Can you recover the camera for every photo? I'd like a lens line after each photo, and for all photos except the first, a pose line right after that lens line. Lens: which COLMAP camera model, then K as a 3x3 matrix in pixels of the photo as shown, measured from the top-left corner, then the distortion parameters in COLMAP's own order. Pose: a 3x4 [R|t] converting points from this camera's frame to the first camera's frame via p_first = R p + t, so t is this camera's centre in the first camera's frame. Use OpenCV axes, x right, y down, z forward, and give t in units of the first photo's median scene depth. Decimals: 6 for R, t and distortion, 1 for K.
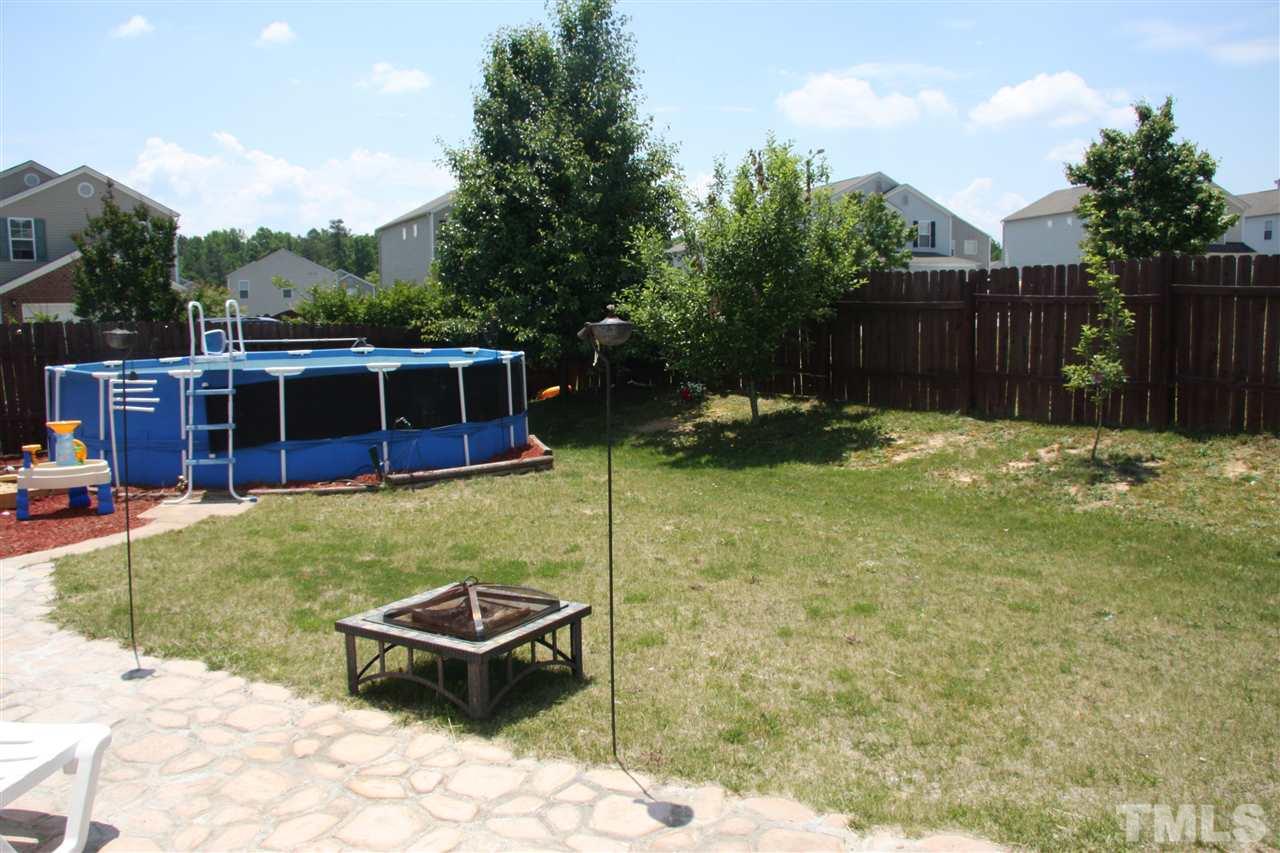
lens RADIAL K [[997.6, 0, 637.5], [0, 997.6, 442.6], [0, 0, 1]] dist [-0.180897, 0.132272]
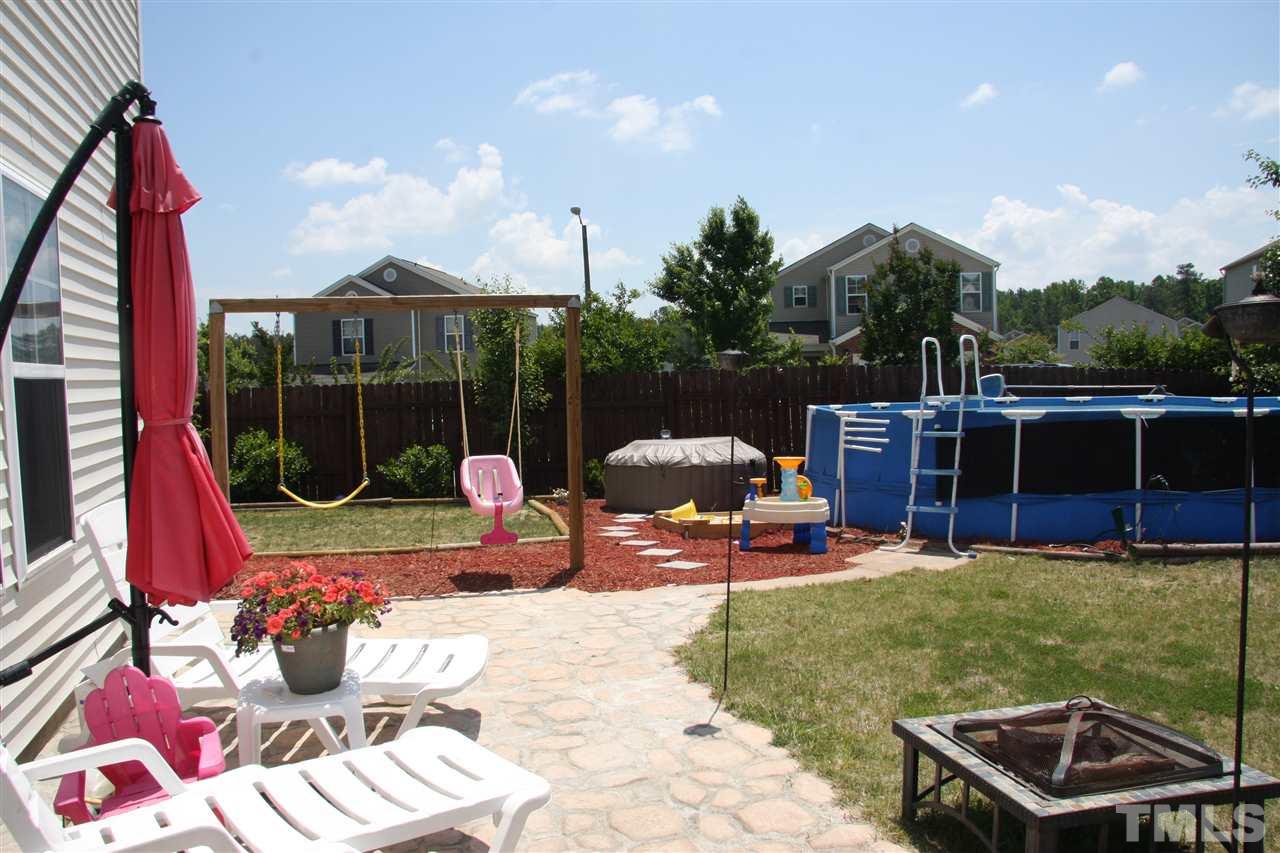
lens RADIAL K [[997.6, 0, 637.5], [0, 997.6, 442.6], [0, 0, 1]] dist [-0.180897, 0.132272]
pose [[0.675164, 0.035258, -0.736824, 0.054200], [-0.077124, 0.996757, -0.022974, -0.000720], [0.733625, 0.072339, 0.675694, 0.156086]]
